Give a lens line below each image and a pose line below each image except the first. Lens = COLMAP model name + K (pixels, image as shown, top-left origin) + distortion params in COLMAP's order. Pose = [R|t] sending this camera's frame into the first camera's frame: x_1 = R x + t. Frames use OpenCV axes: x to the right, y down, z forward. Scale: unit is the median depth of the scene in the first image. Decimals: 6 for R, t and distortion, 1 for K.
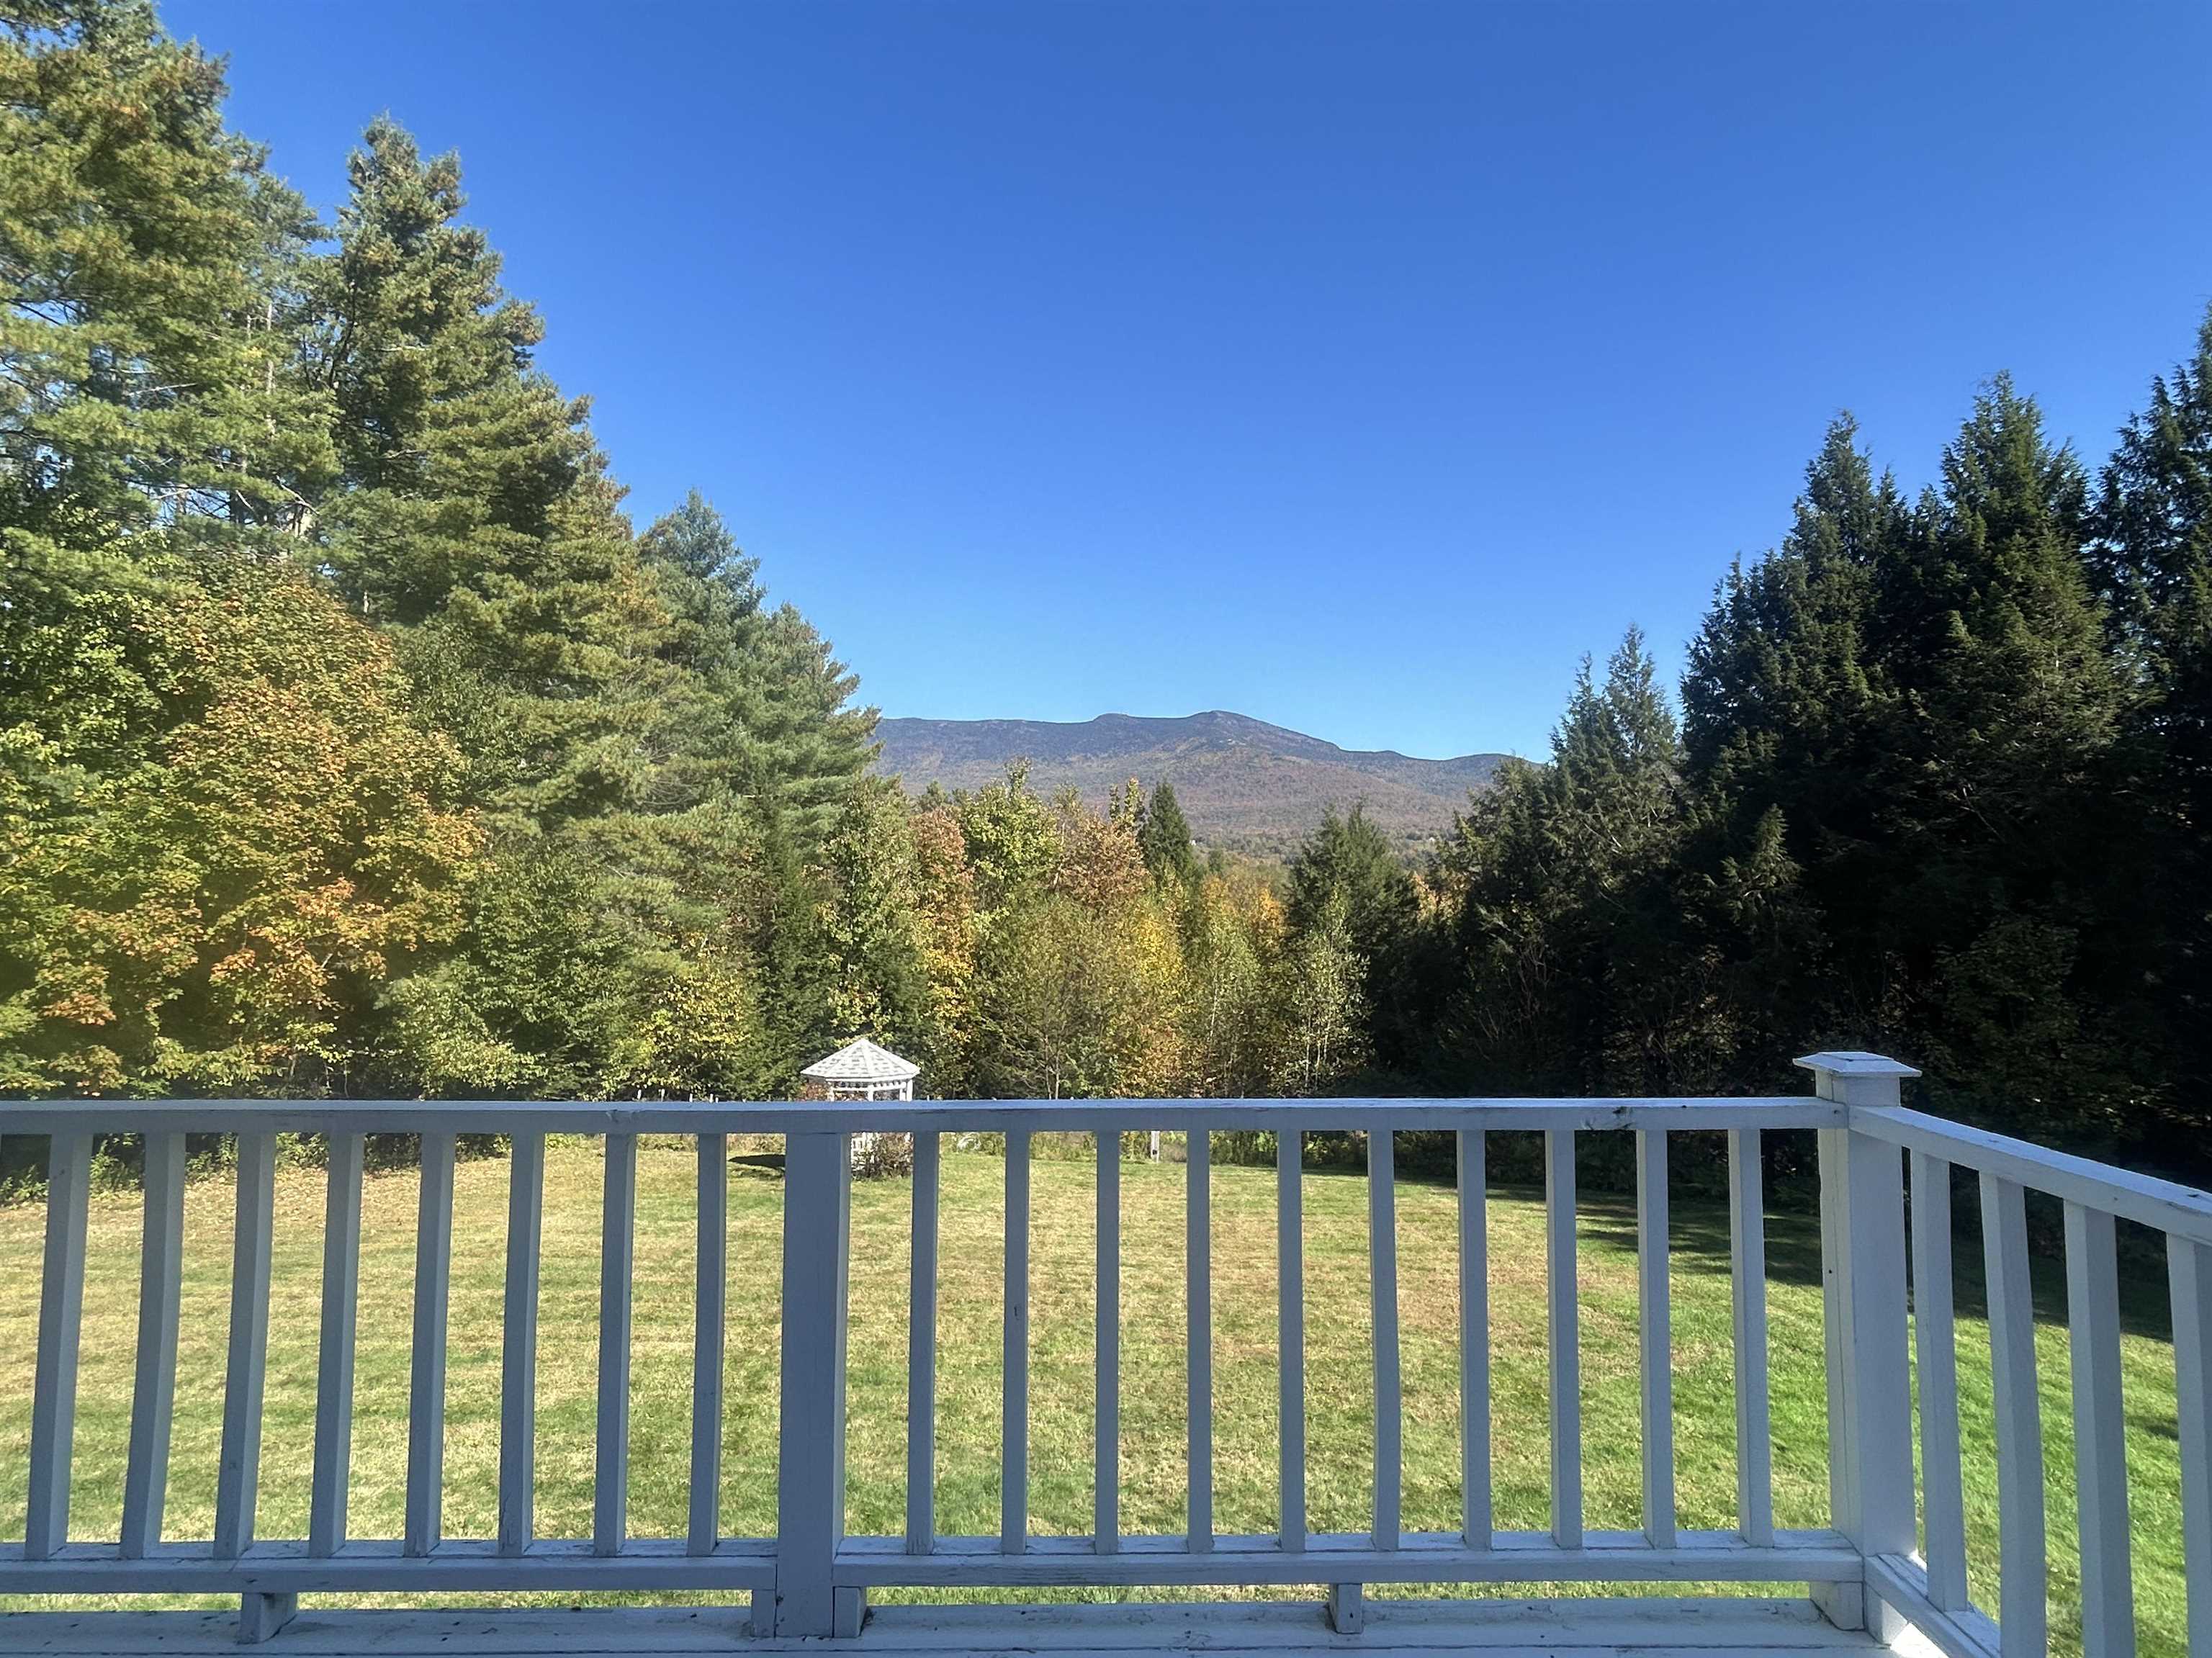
lens RADIAL K [[1233.8, 0, 1125.3], [0, 1233.8, 808.9], [0, 0, 1]] dist [0.032809, -0.000300]
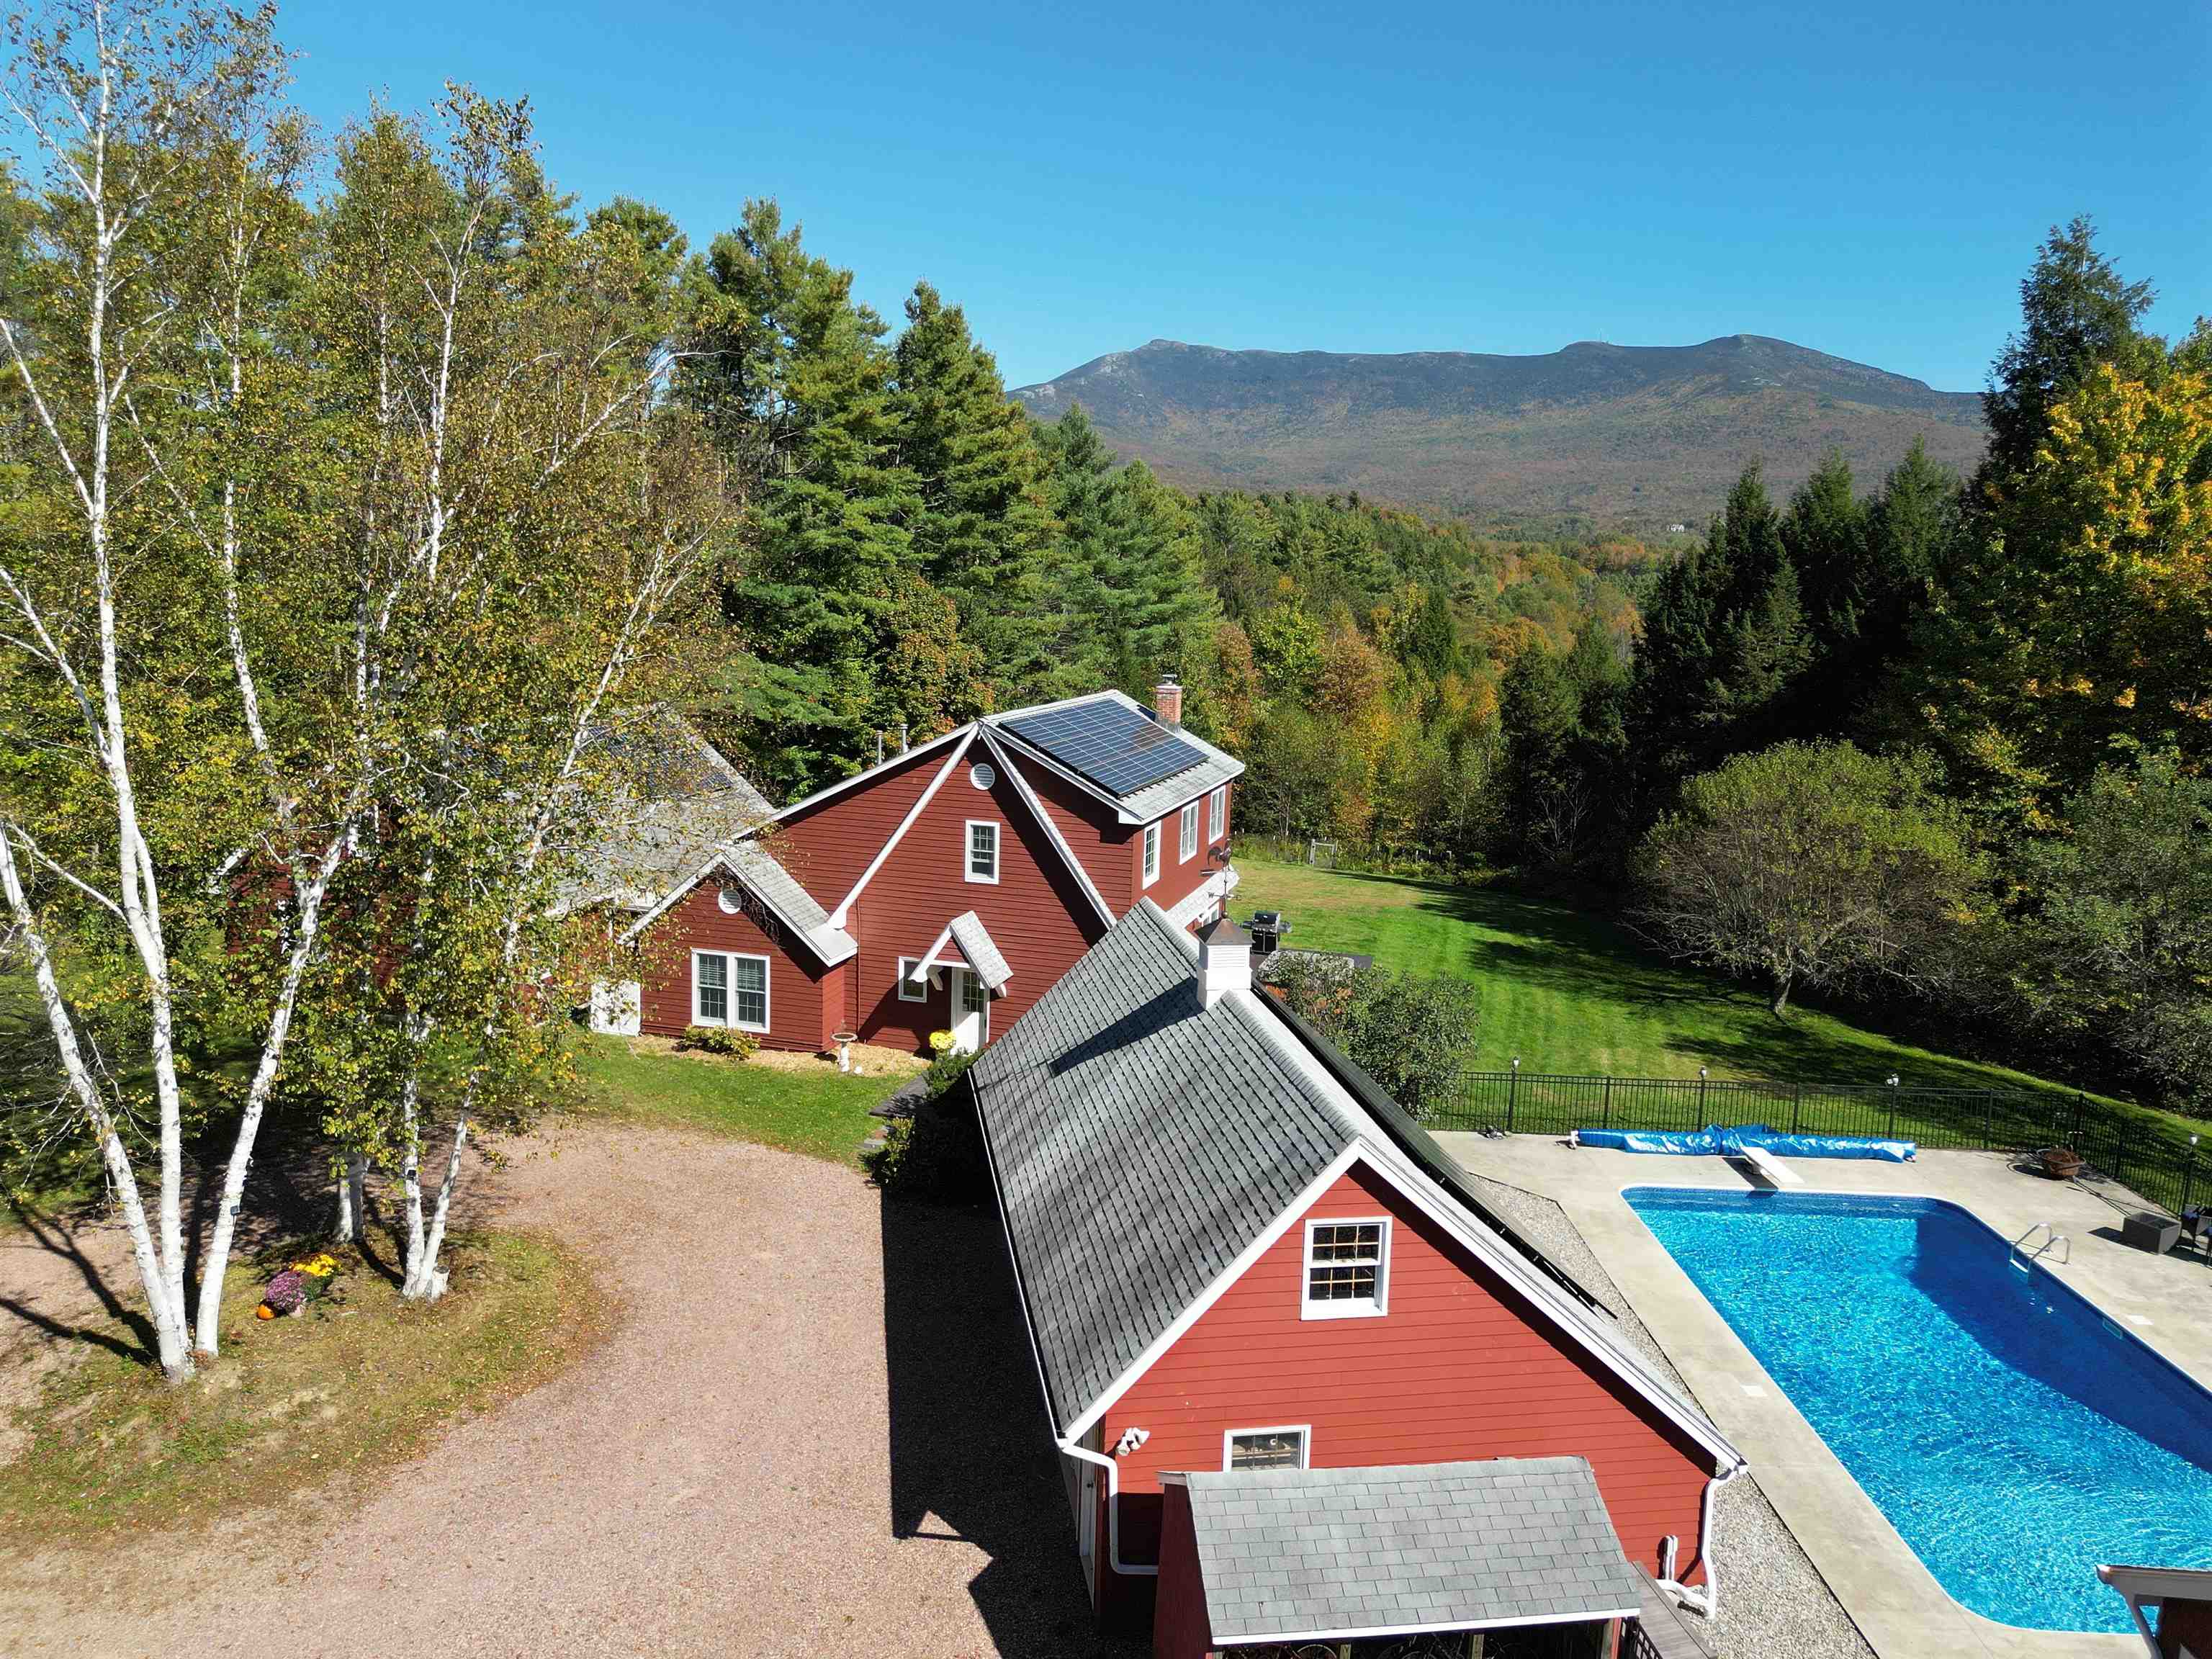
lens RADIAL K [[1552.9, 0, 1106.0], [0, 1552.9, 829.5], [0, 0, 1]] dist [0.056363, -0.041498]
pose [[0.956005, 0.077191, -0.283013, 0.398197], [-0.012077, 0.974297, 0.224943, -0.302088], [0.293102, -0.211629, 0.932365, -1.303149]]
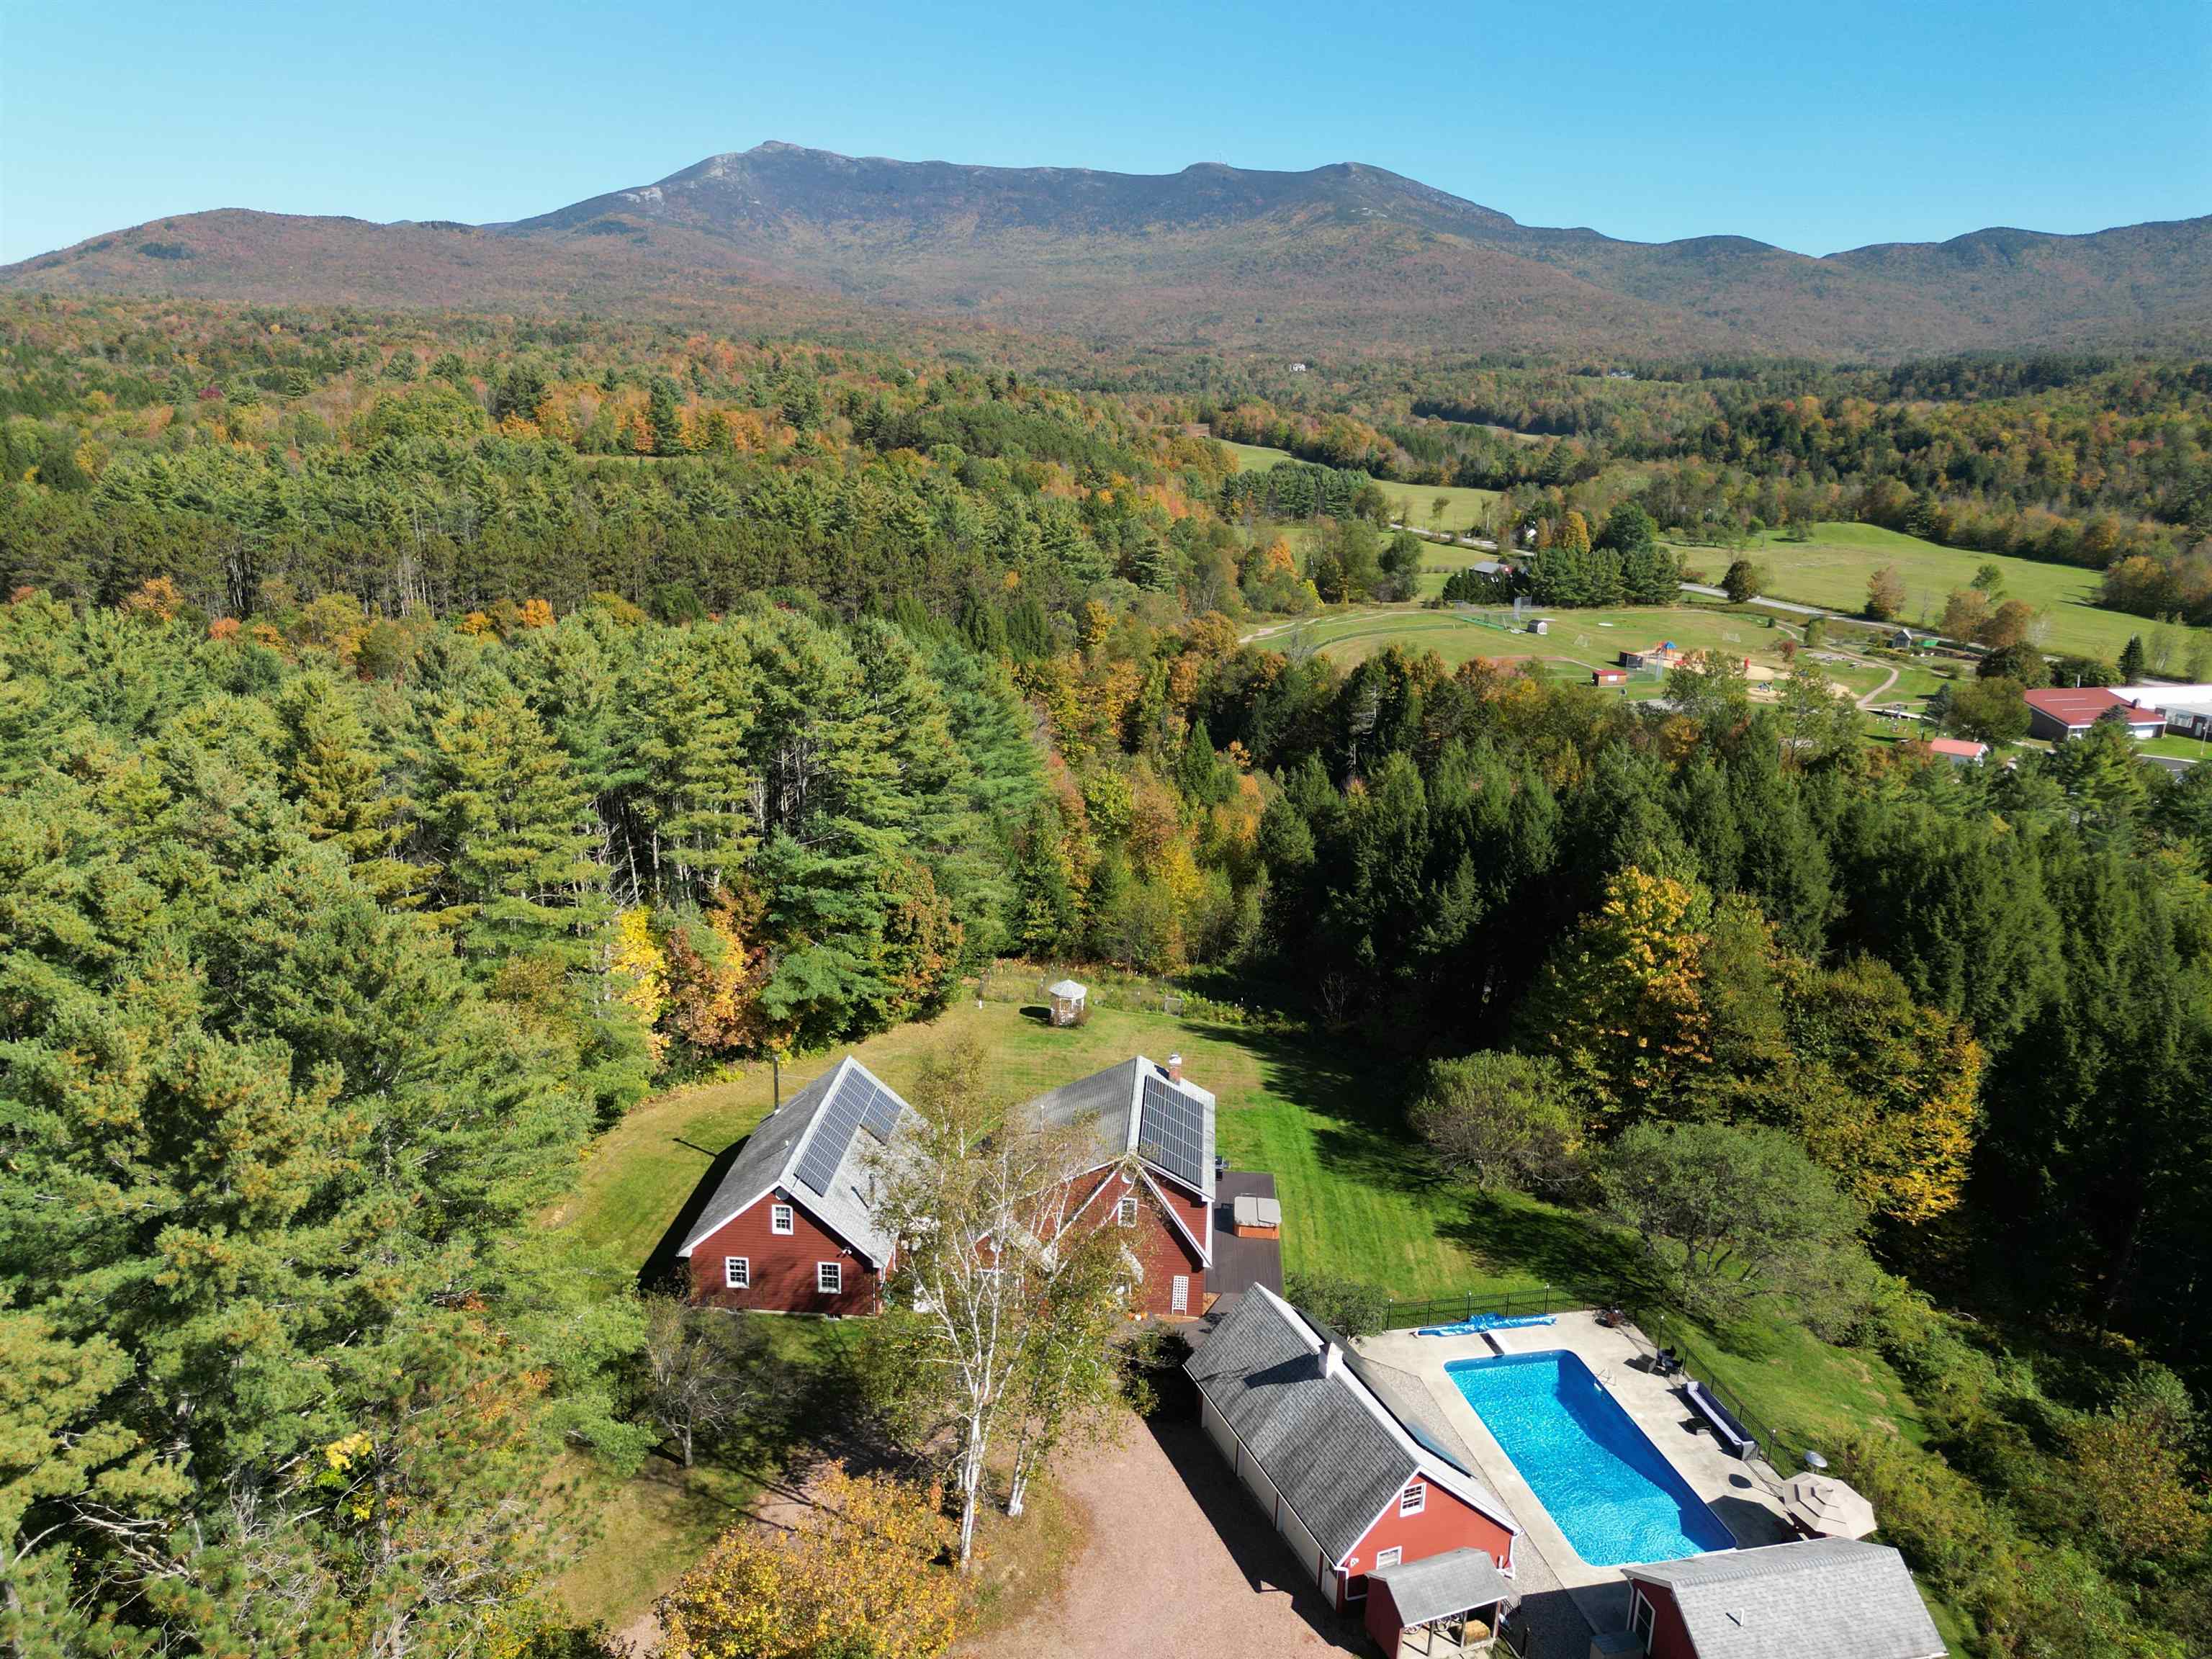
lens RADIAL K [[1552.9, 0, 1106.0], [0, 1552.9, 829.5], [0, 0, 1]] dist [0.056363, -0.041498]
pose [[0.997264, 0.049110, -0.055253, 0.061713], [-0.028357, 0.944393, 0.327593, -1.283545], [0.068269, -0.325130, 0.943202, -2.219717]]
